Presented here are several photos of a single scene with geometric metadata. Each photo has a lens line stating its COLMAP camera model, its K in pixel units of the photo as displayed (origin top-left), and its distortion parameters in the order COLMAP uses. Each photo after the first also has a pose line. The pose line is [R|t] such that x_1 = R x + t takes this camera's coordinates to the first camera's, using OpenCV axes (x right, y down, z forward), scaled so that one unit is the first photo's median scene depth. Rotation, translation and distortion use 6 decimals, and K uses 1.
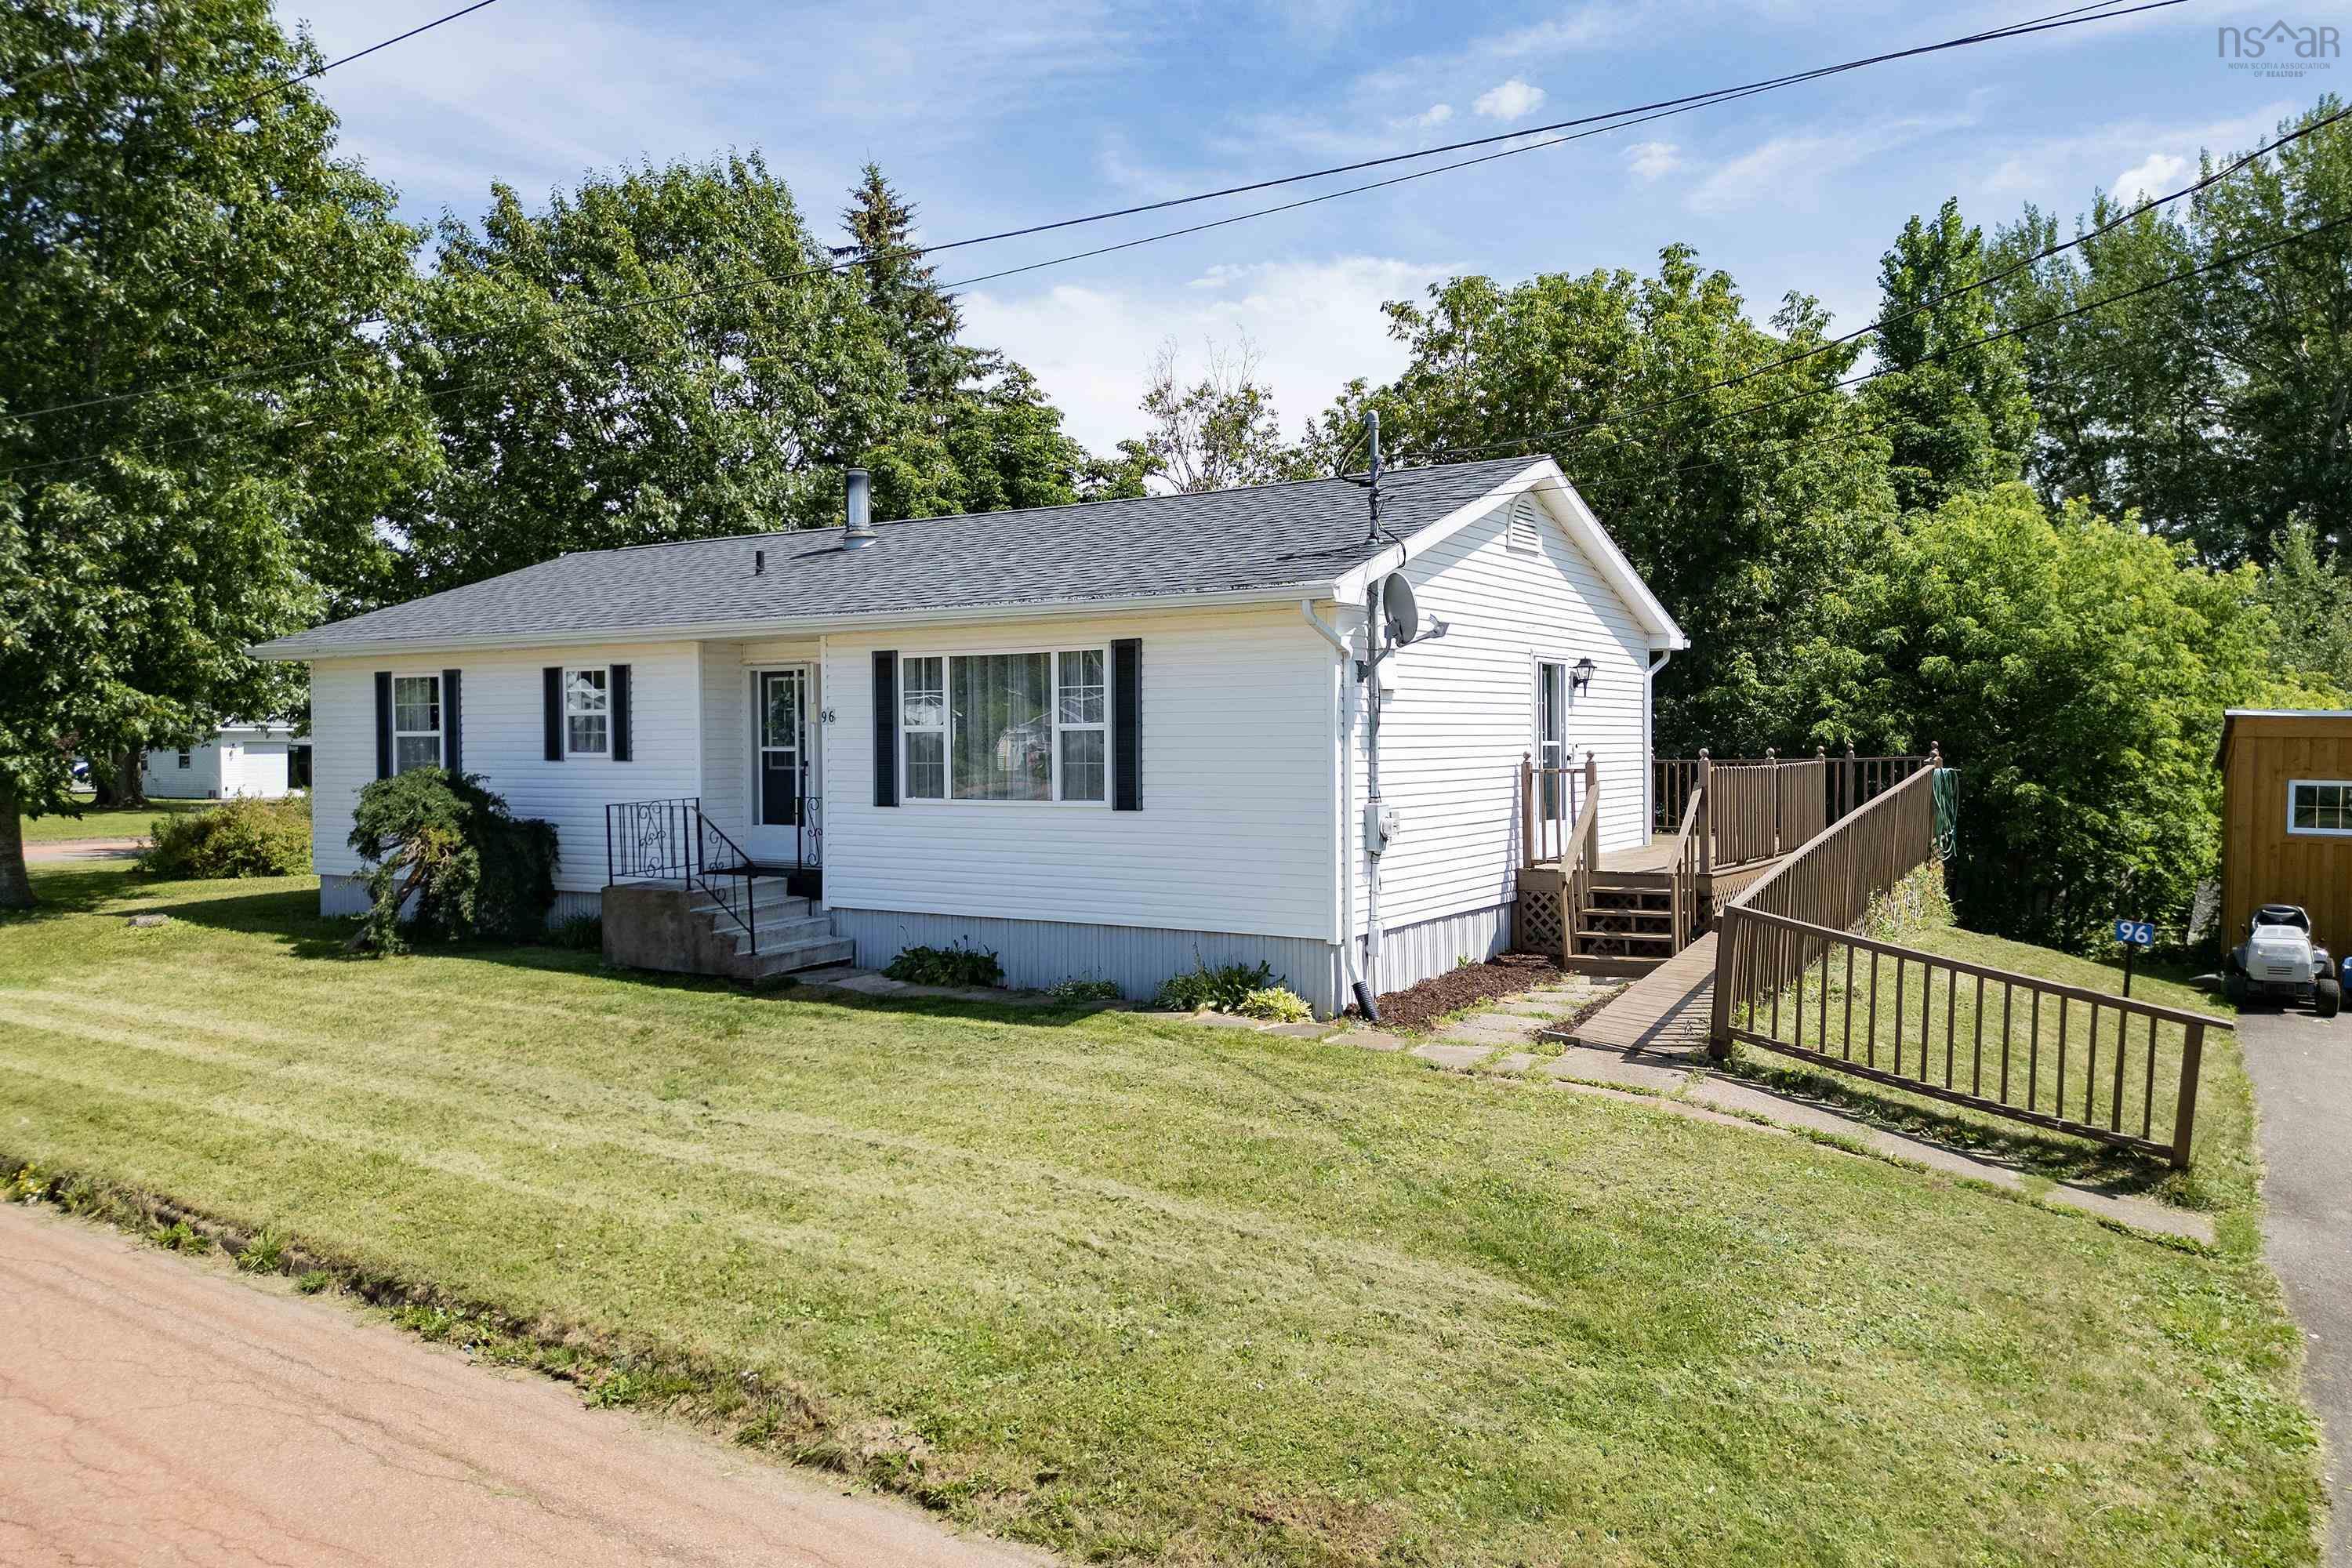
lens RADIAL K [[1651.6, 0, 1176.0], [0, 1651.6, 784.0], [0, 0, 1]] dist [0.084026, -0.092944]
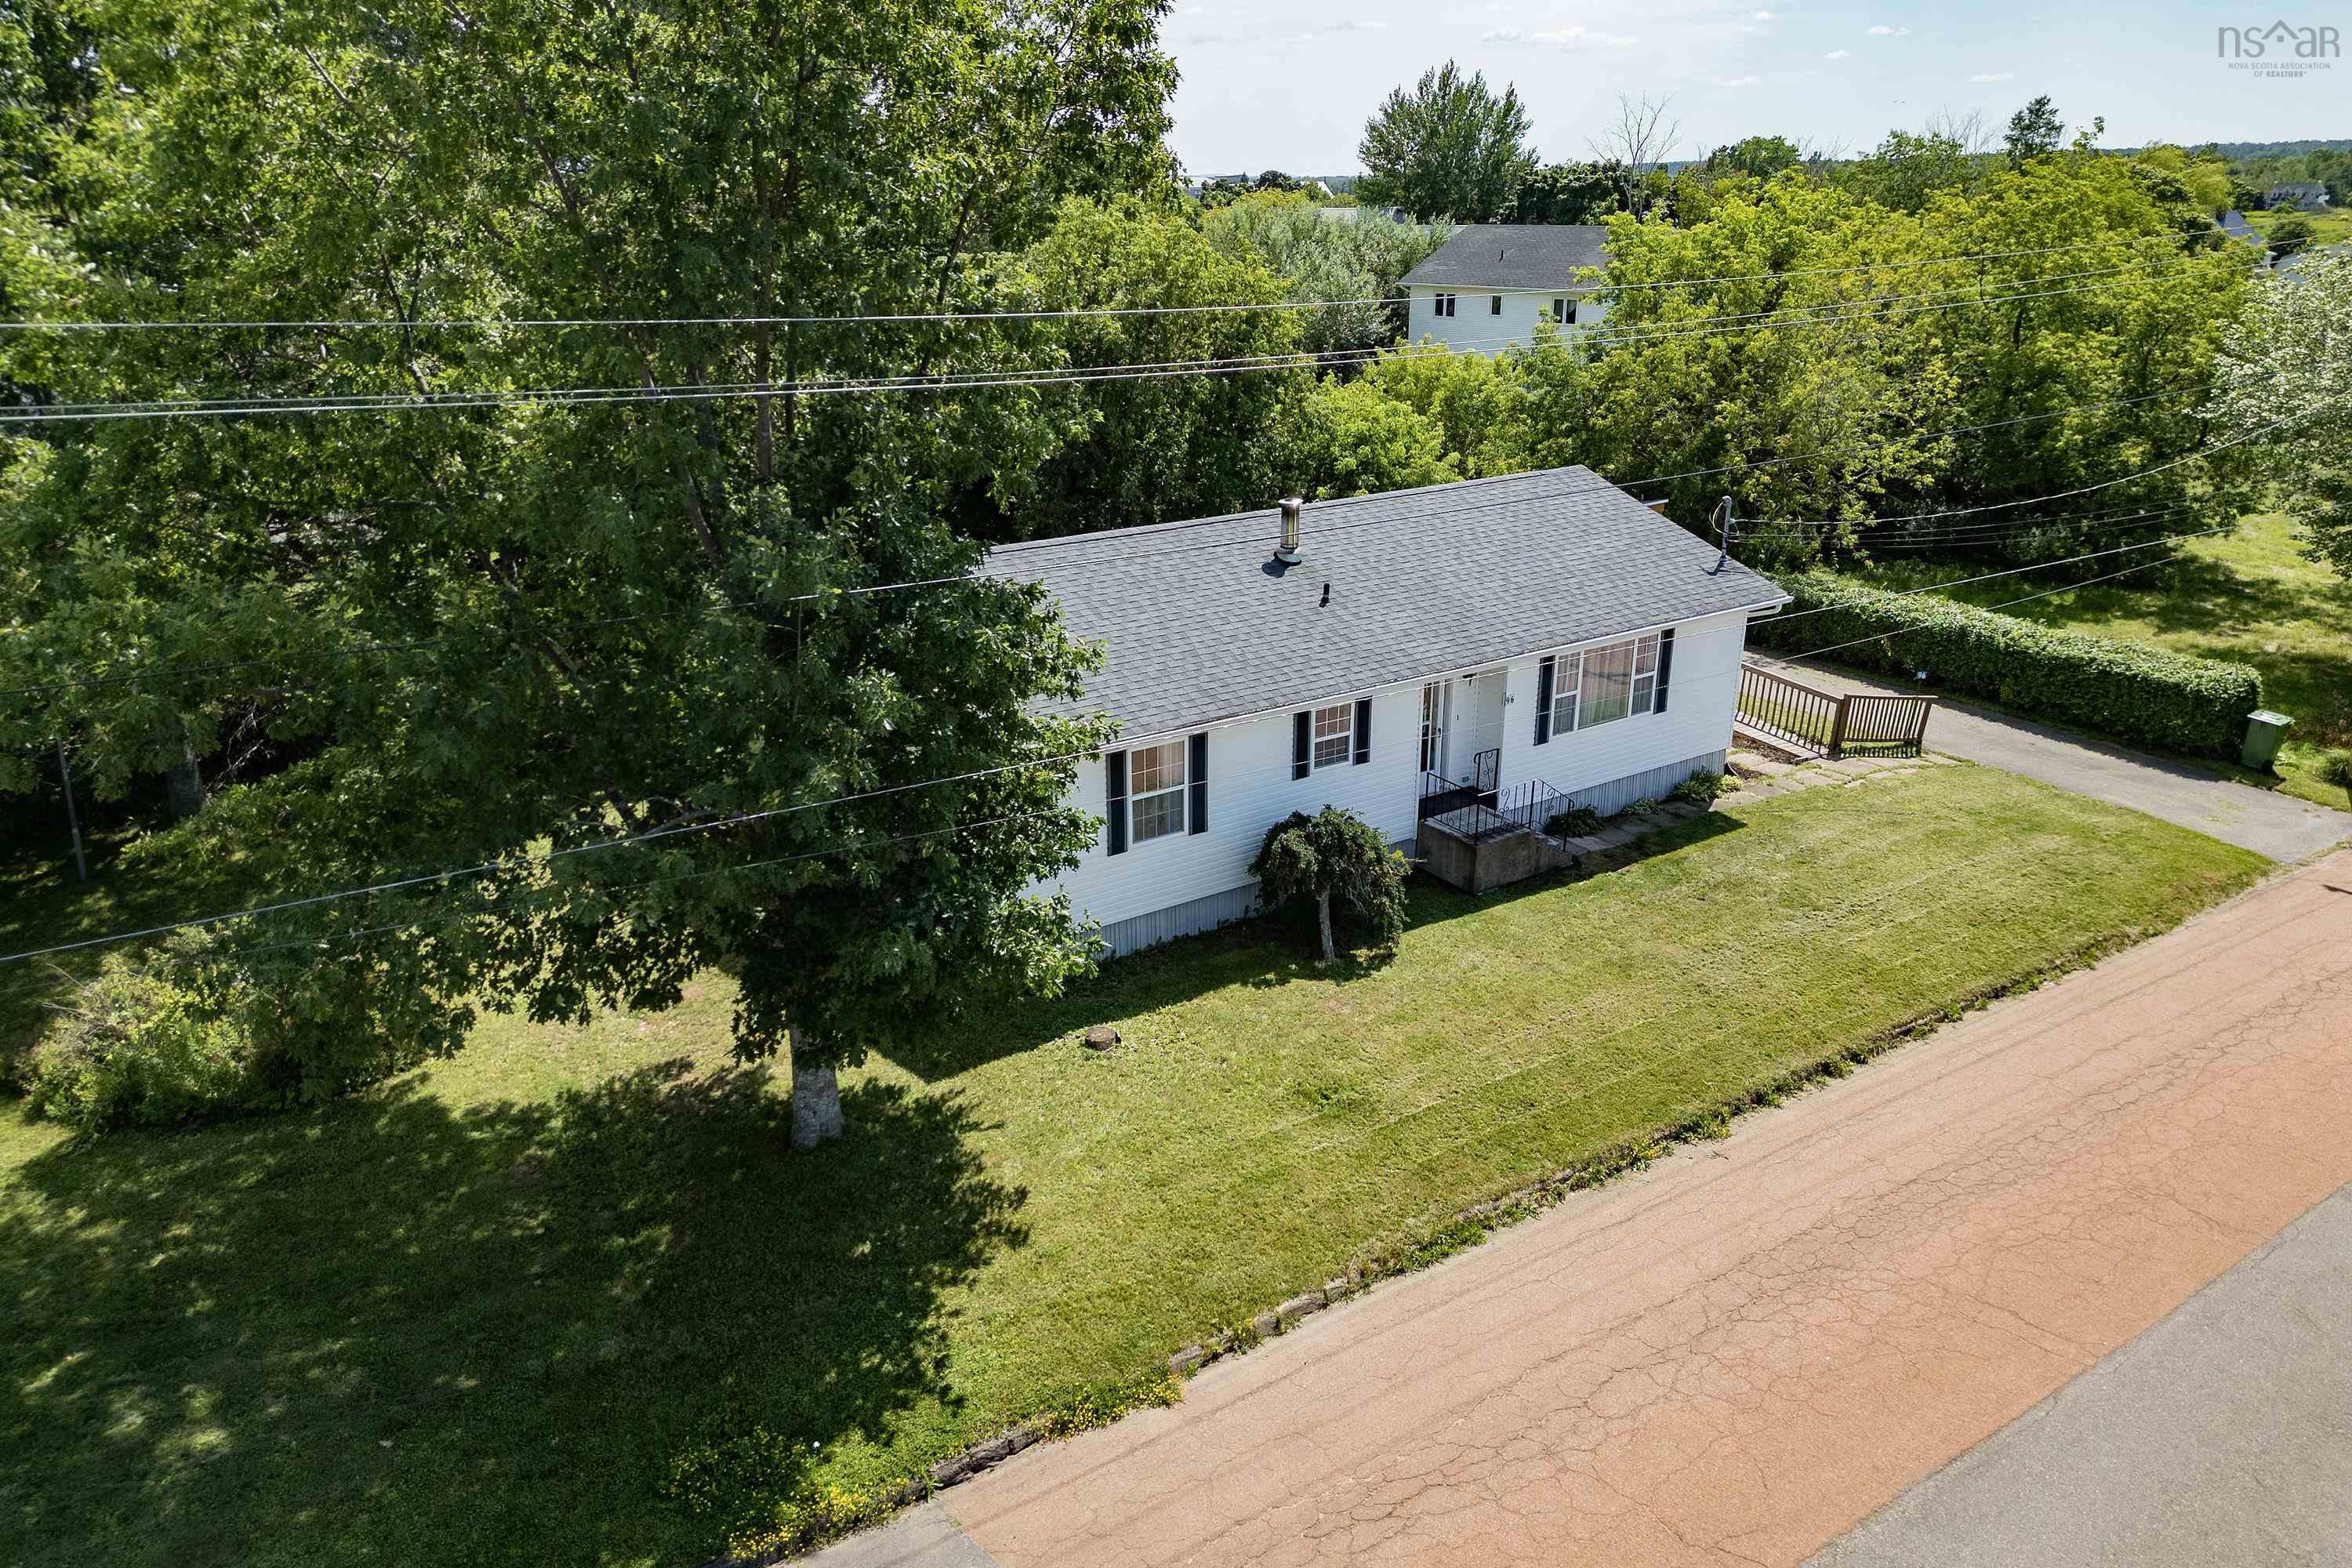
lens RADIAL K [[1624.3, 0, 1176.0], [0, 1624.3, 784.0], [0, 0, 1]] dist [0.077853, -0.065453]
pose [[0.393967, -0.310568, 0.865065, -1.752417], [0.031092, 0.945148, 0.325159, -0.493771], [-0.918599, -0.101205, 0.382013, 0.698217]]
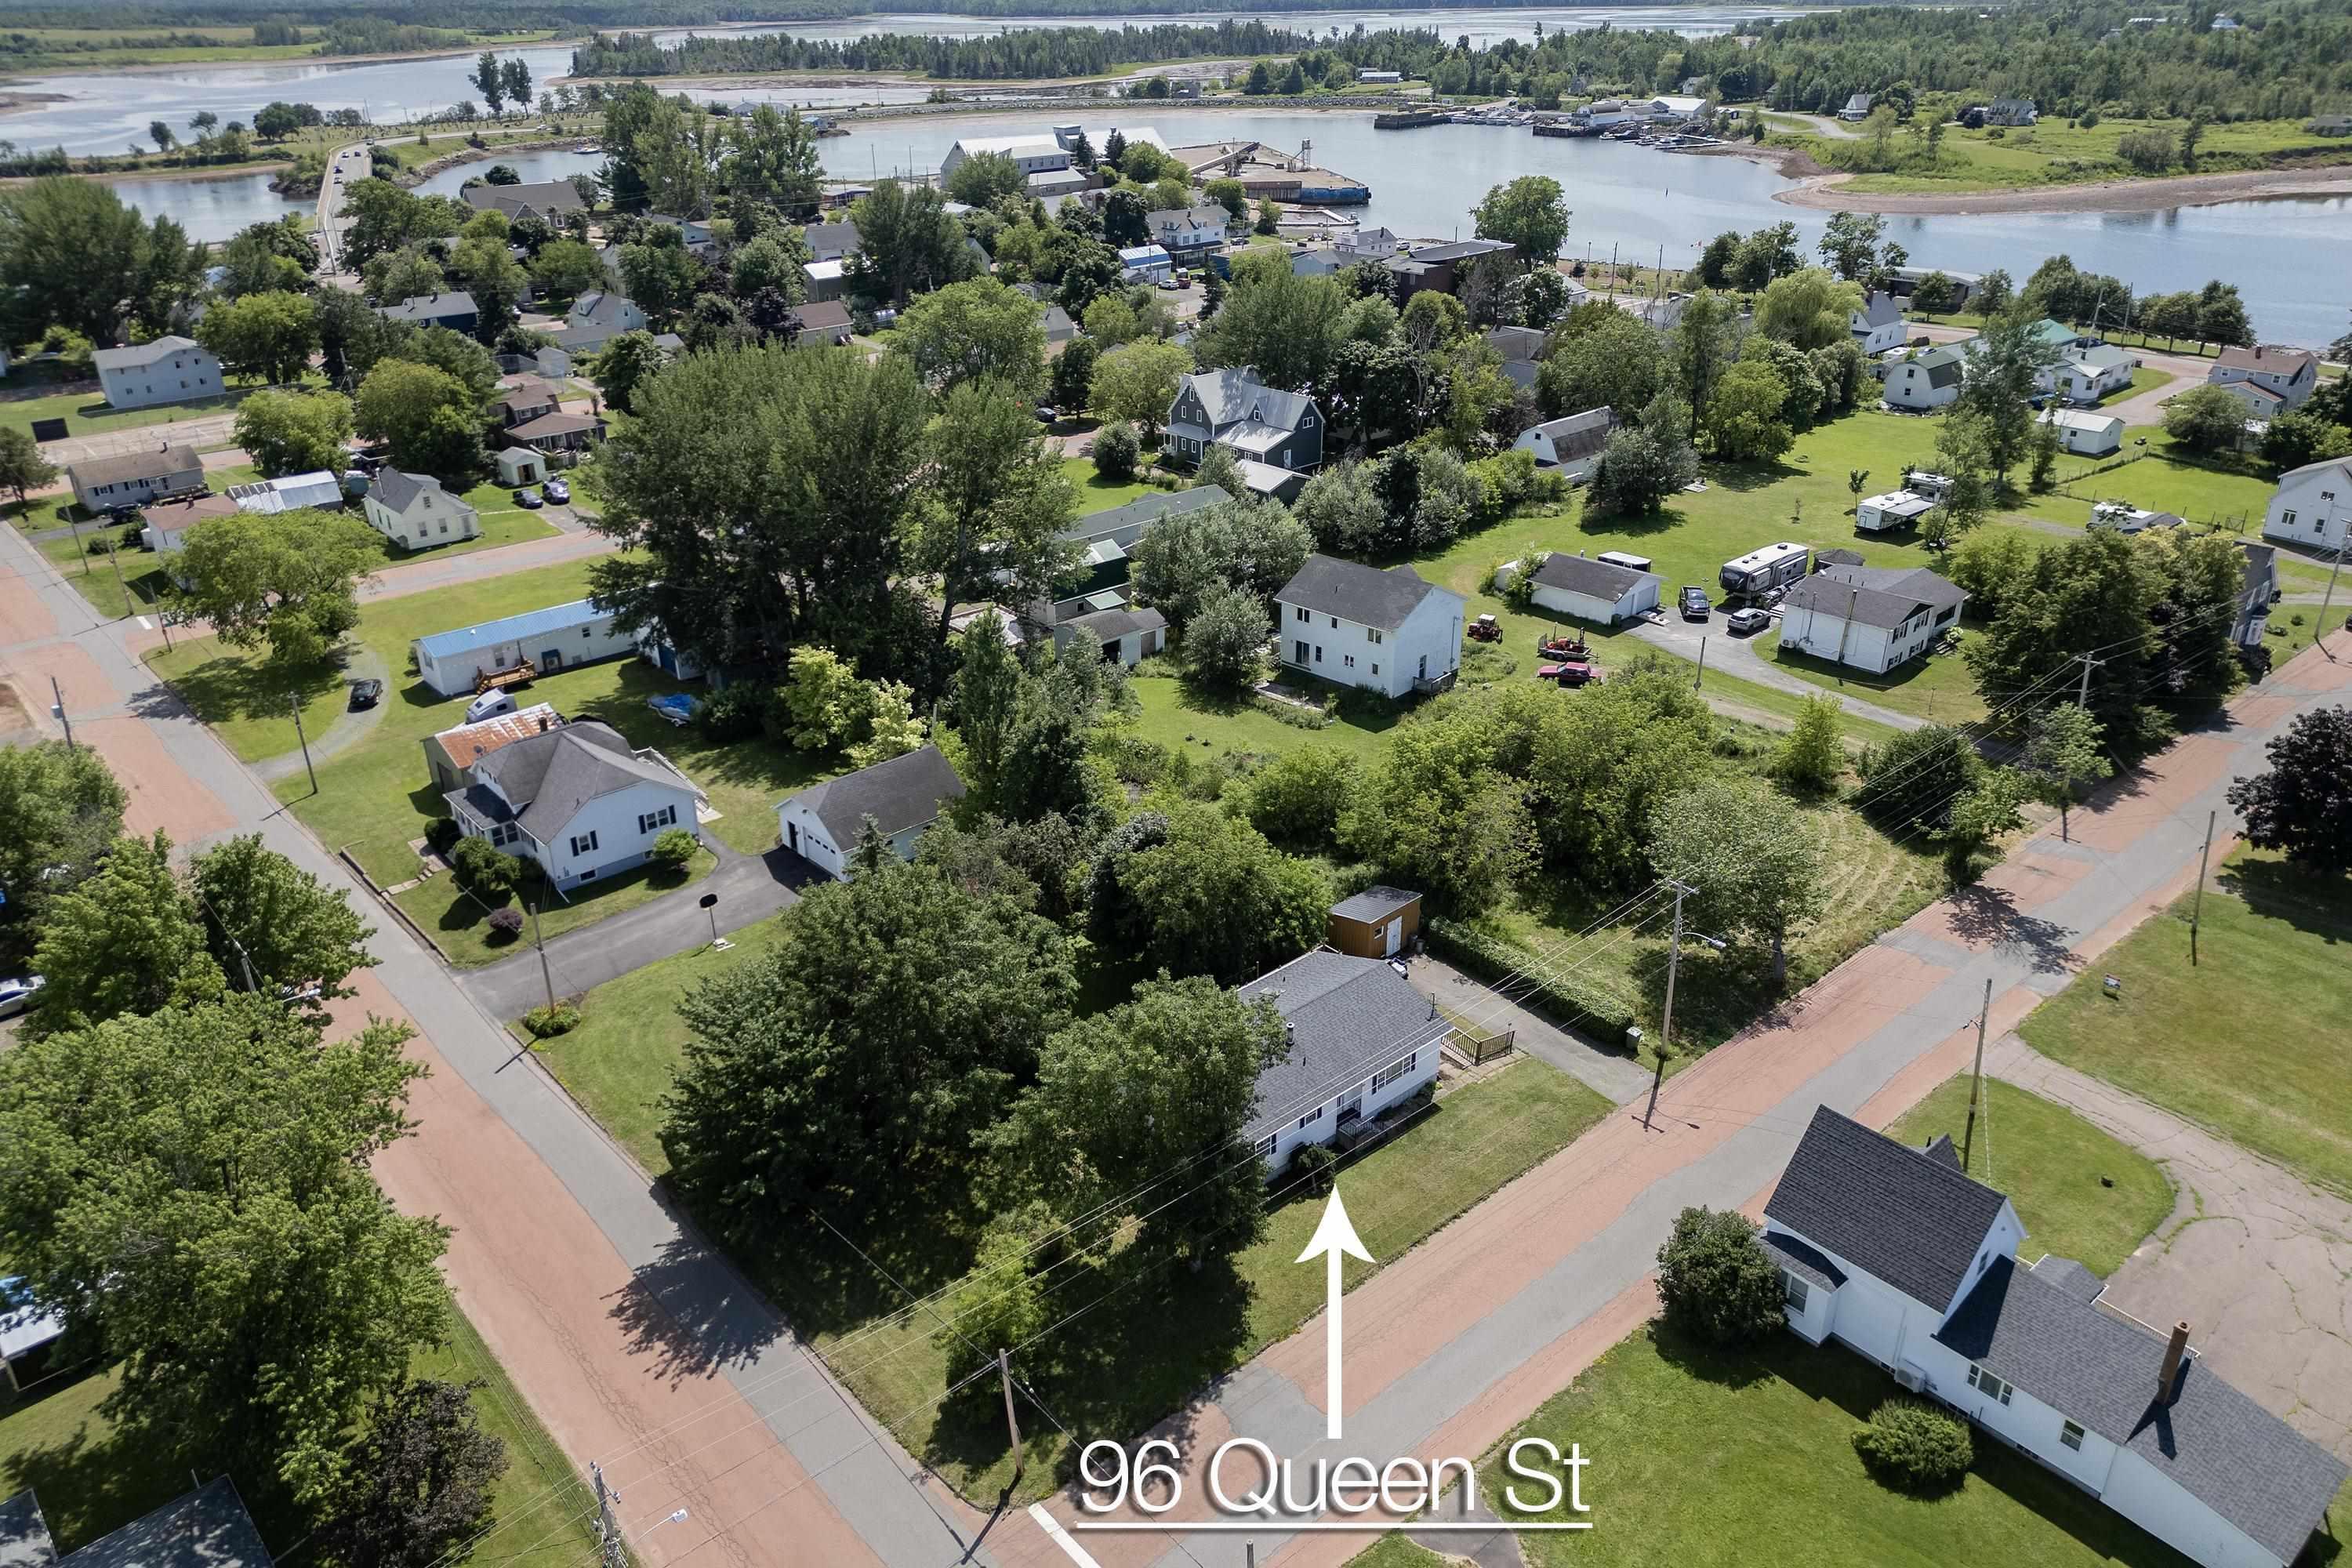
lens RADIAL K [[1624.3, 0, 1176.0], [0, 1624.3, 784.0], [0, 0, 1]] dist [0.077853, -0.065453]
pose [[0.288367, -0.415540, 0.862653, -4.208059], [0.039814, 0.905349, 0.422798, -2.942416], [-0.956692, -0.087575, 0.277617, 0.278098]]
